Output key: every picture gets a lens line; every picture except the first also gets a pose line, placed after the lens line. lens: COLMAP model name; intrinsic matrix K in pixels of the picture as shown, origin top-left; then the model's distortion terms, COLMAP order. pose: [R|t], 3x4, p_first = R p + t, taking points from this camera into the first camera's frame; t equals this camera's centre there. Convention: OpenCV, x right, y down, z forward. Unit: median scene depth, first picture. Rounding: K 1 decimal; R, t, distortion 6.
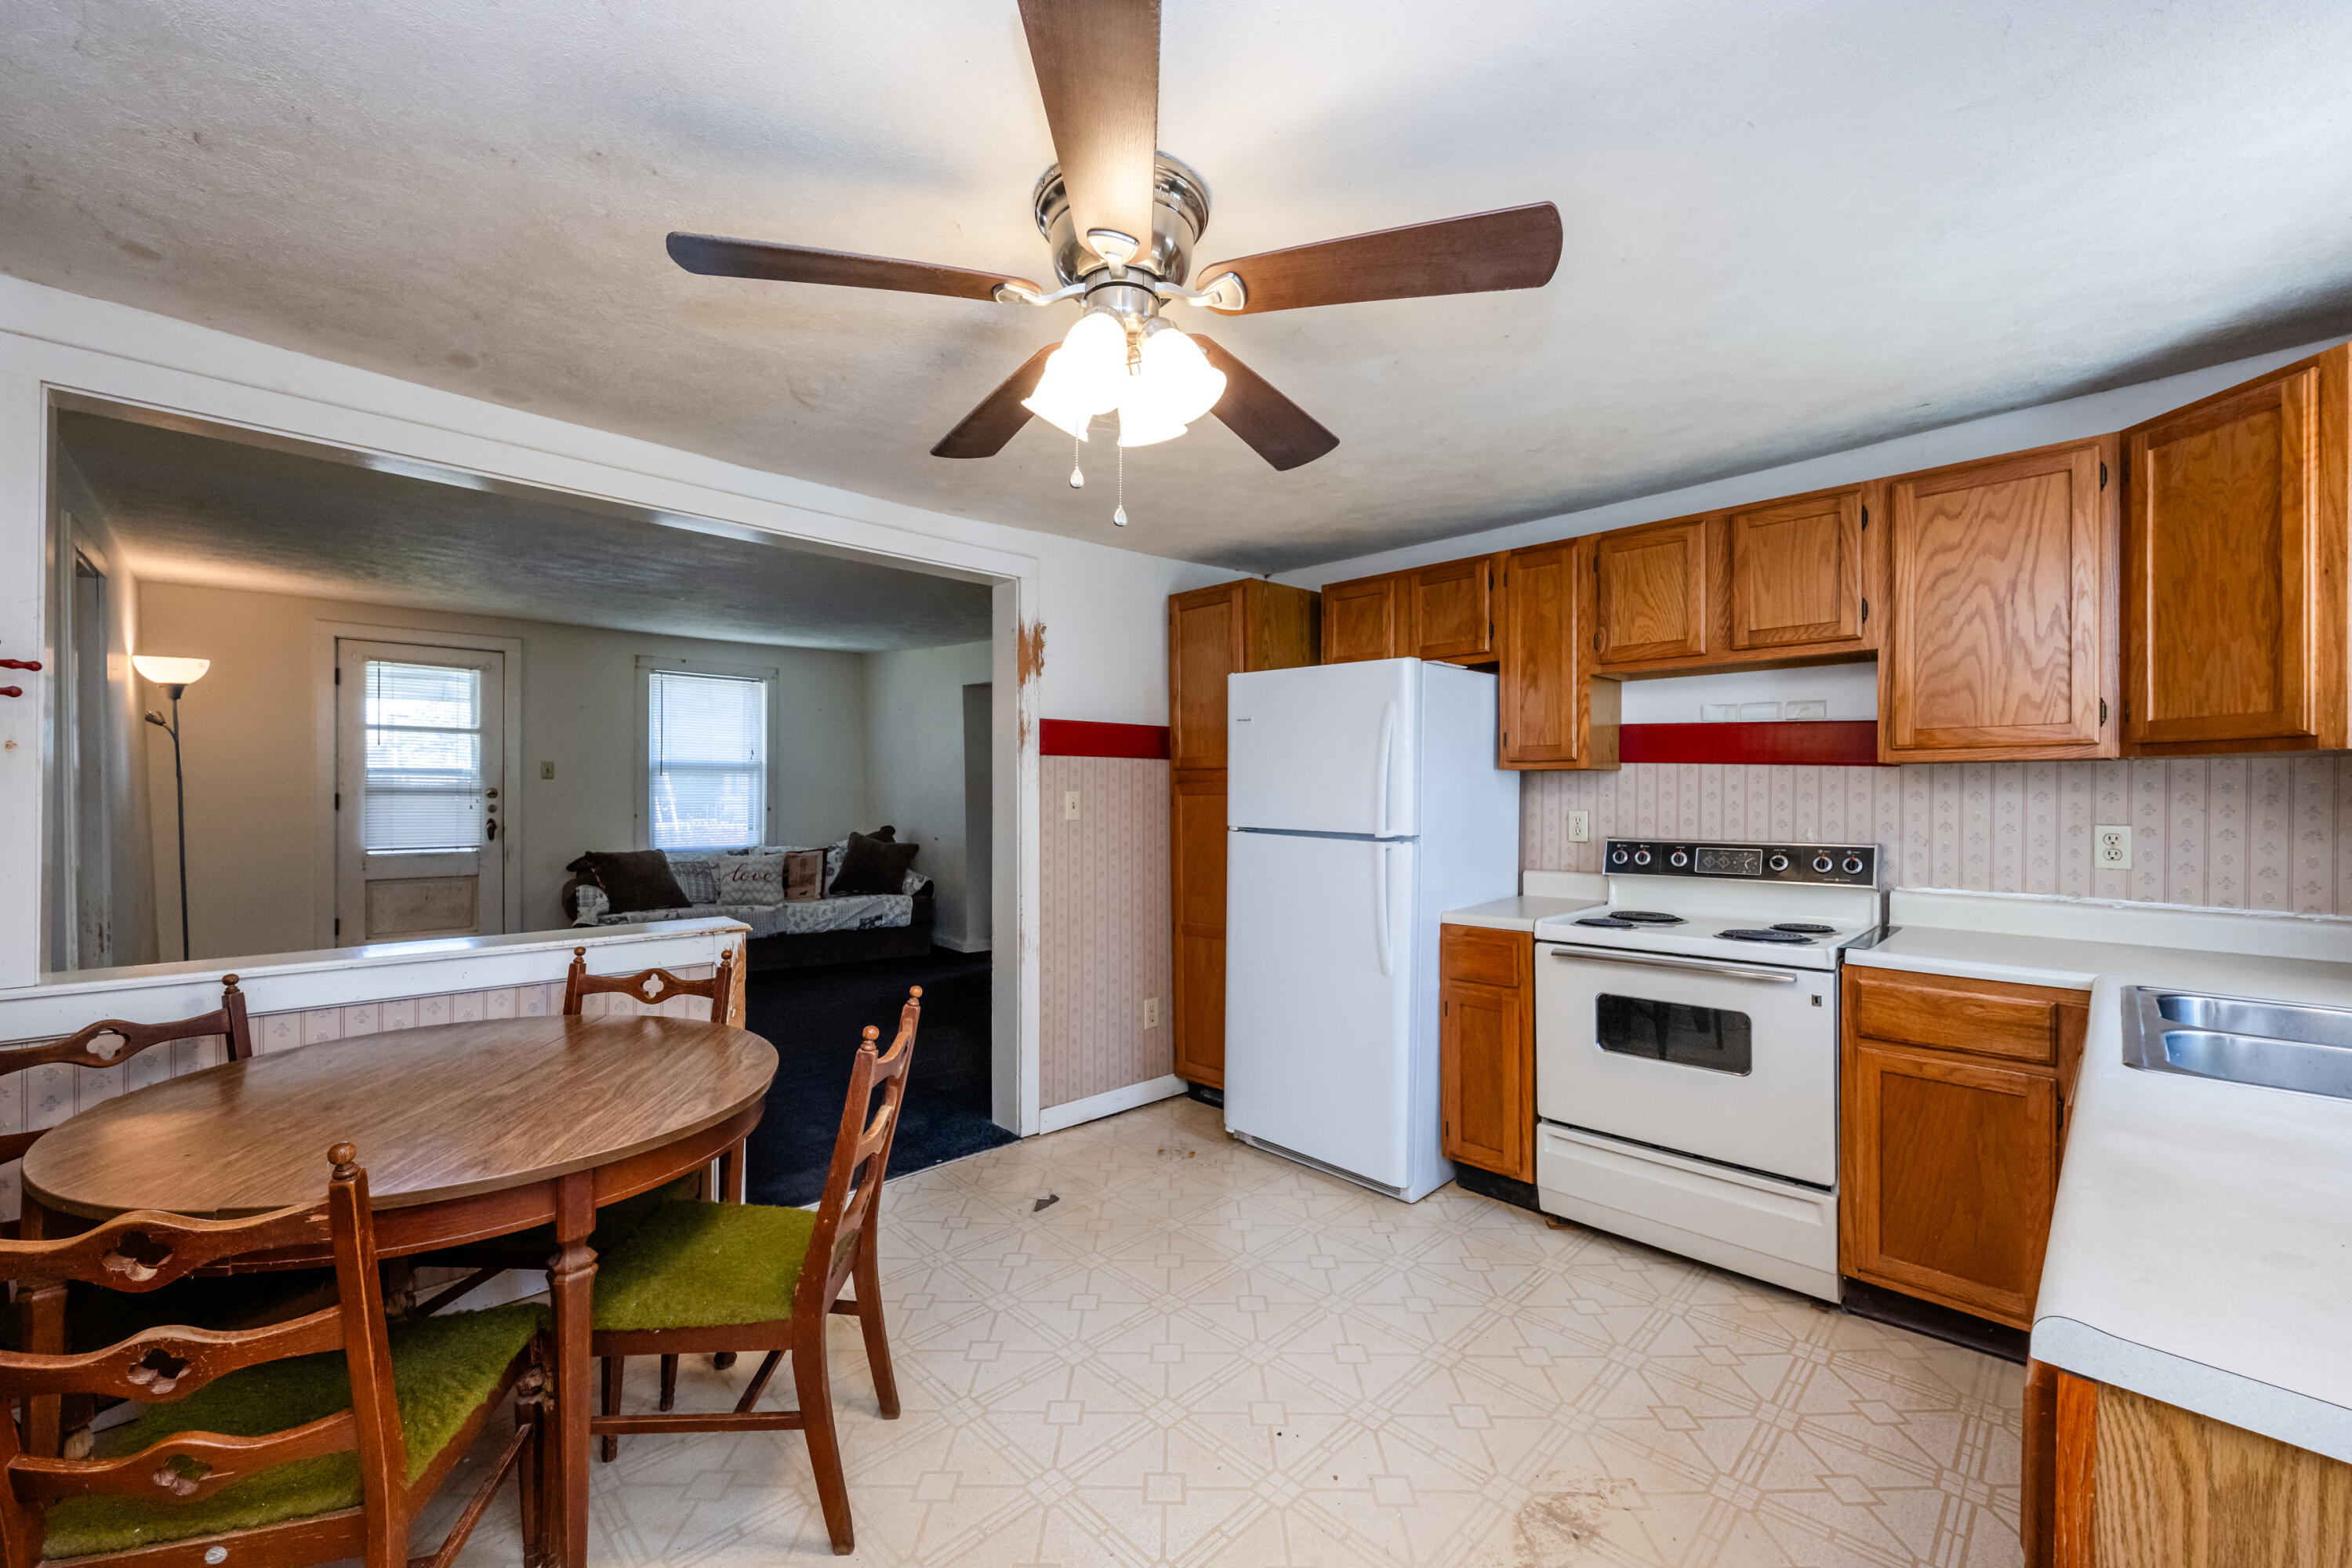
lens RADIAL K [[960.4, 0, 1176.0], [0, 960.4, 784.0], [0, 0, 1]] dist [-0.000388, -0.000332]
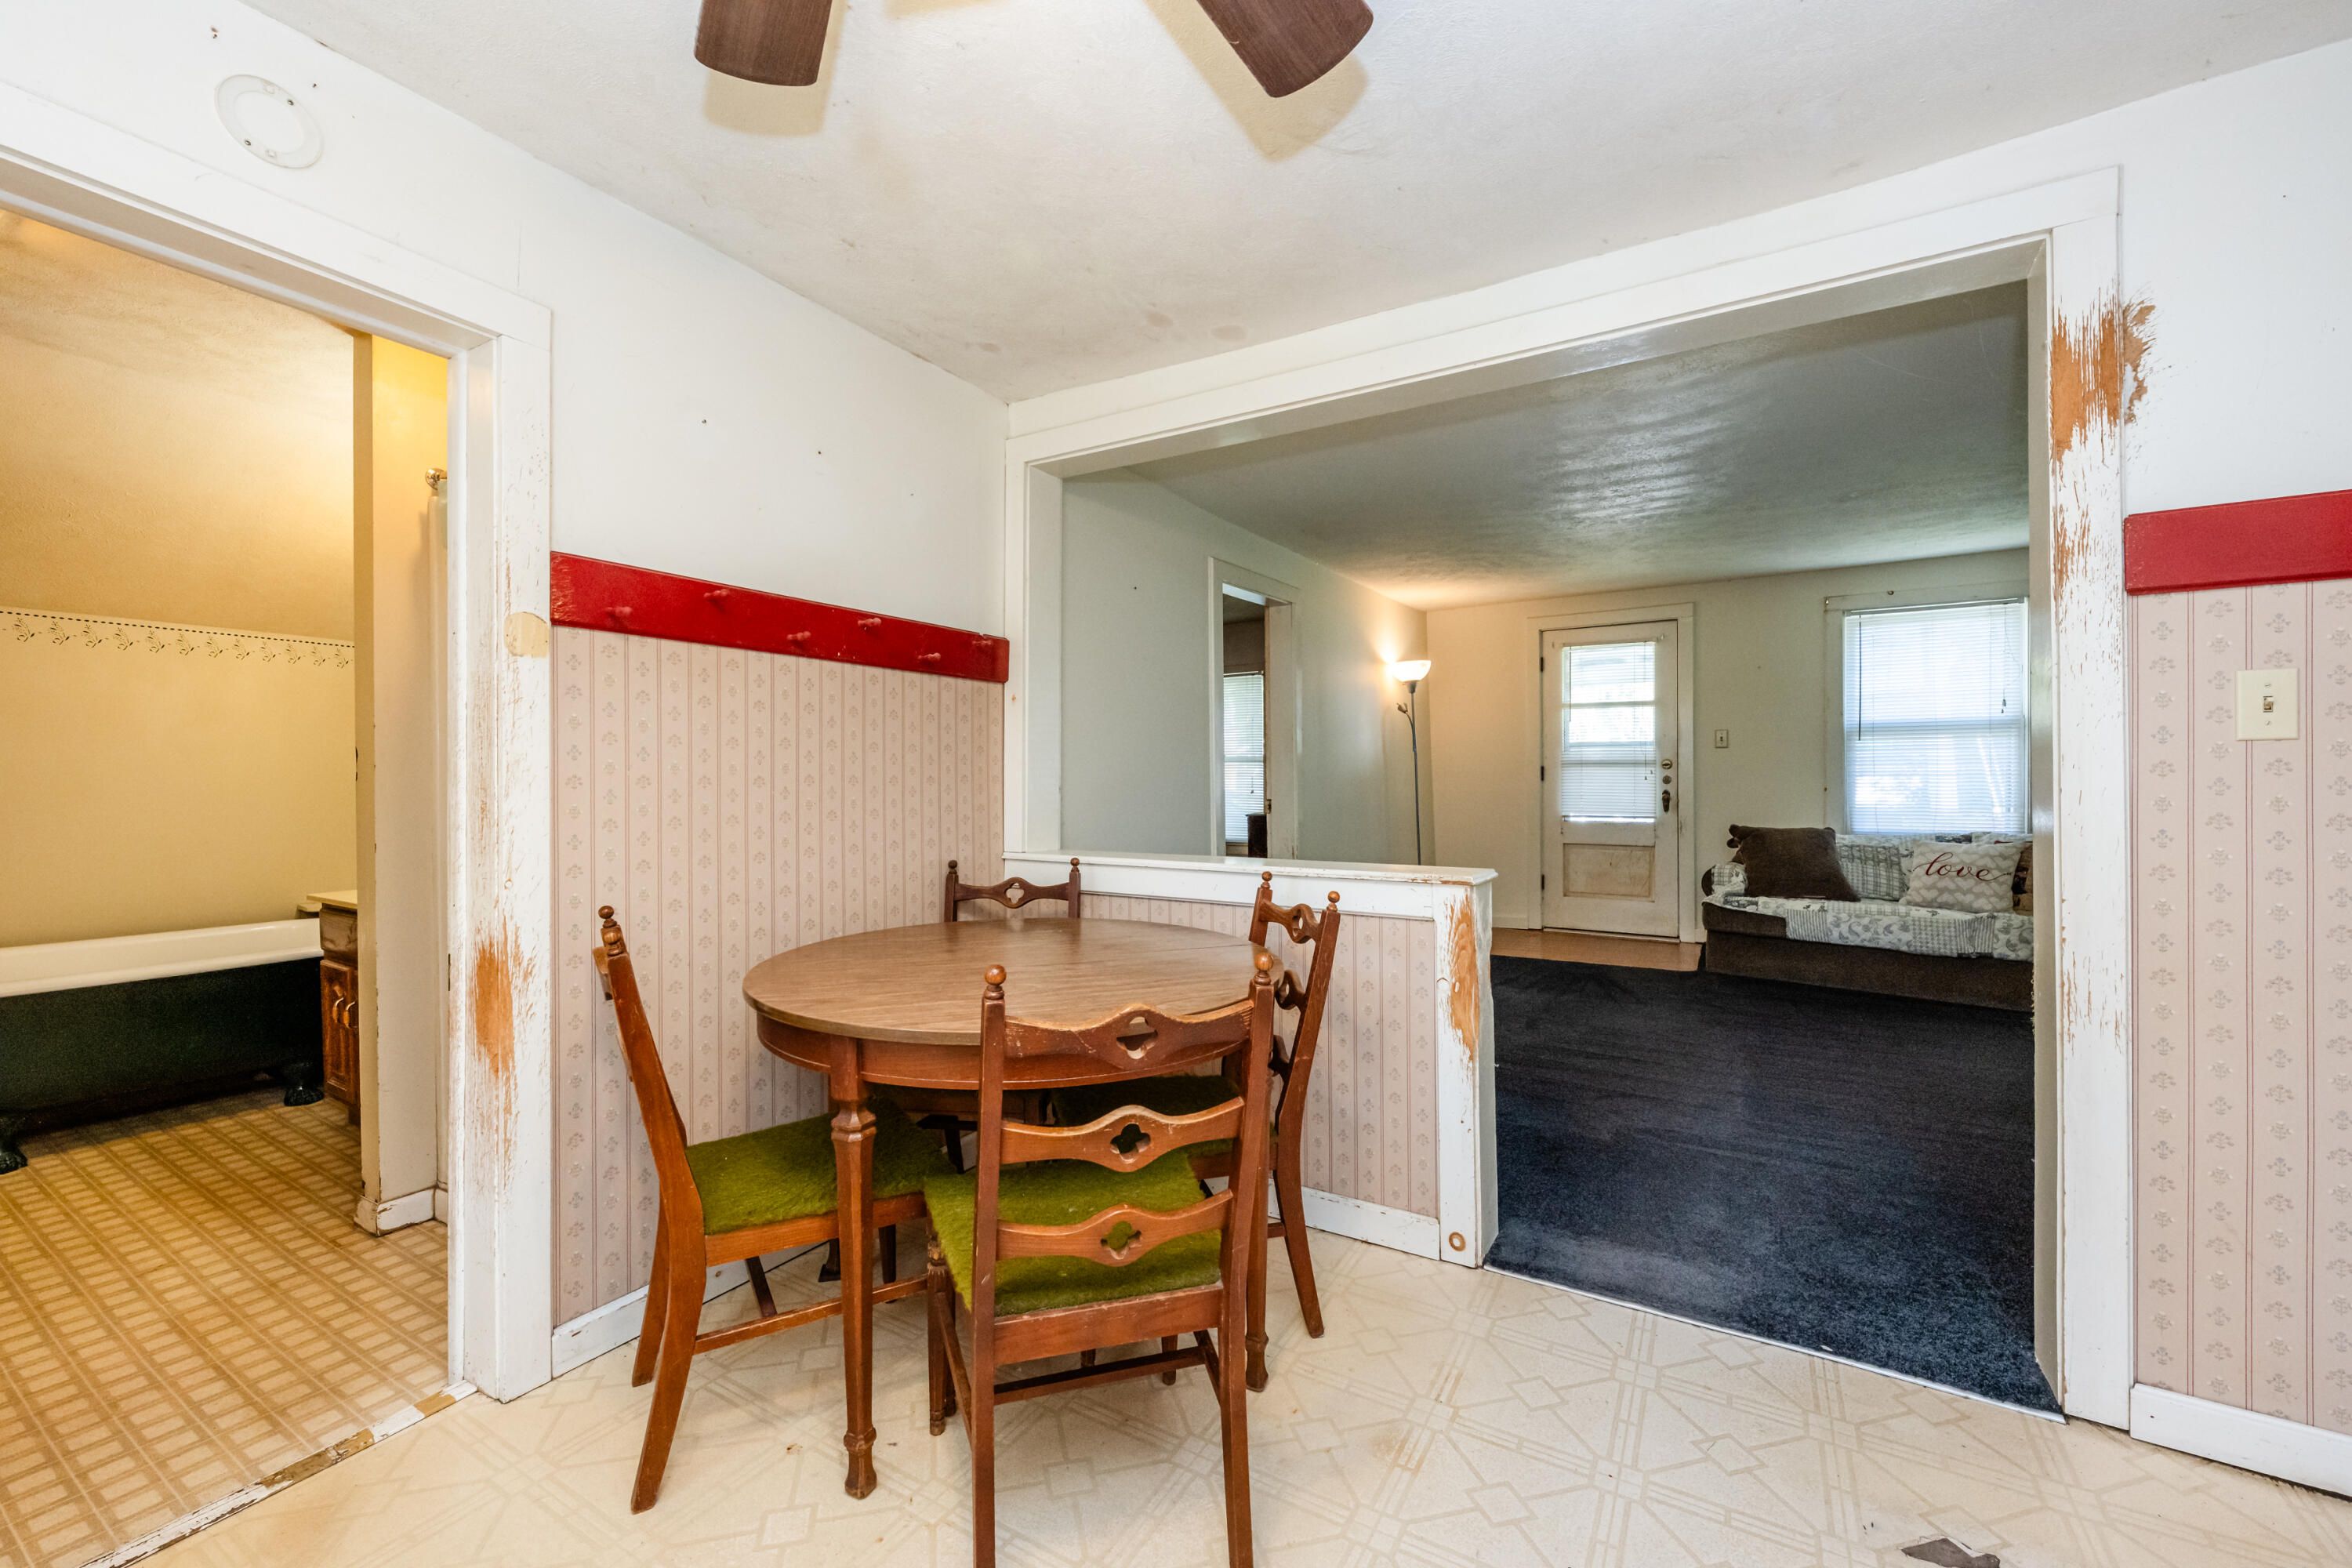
lens RADIAL K [[945.4, 0, 1173.9], [0, 945.4, 790.2], [0, 0, 1]] dist [-0.001907, -0.000005]
pose [[0.234599, -0.005300, -0.972078, 0.120217], [0.006078, 0.999974, -0.003985, 0.039560], [0.972073, -0.004973, 0.234625, 0.298714]]
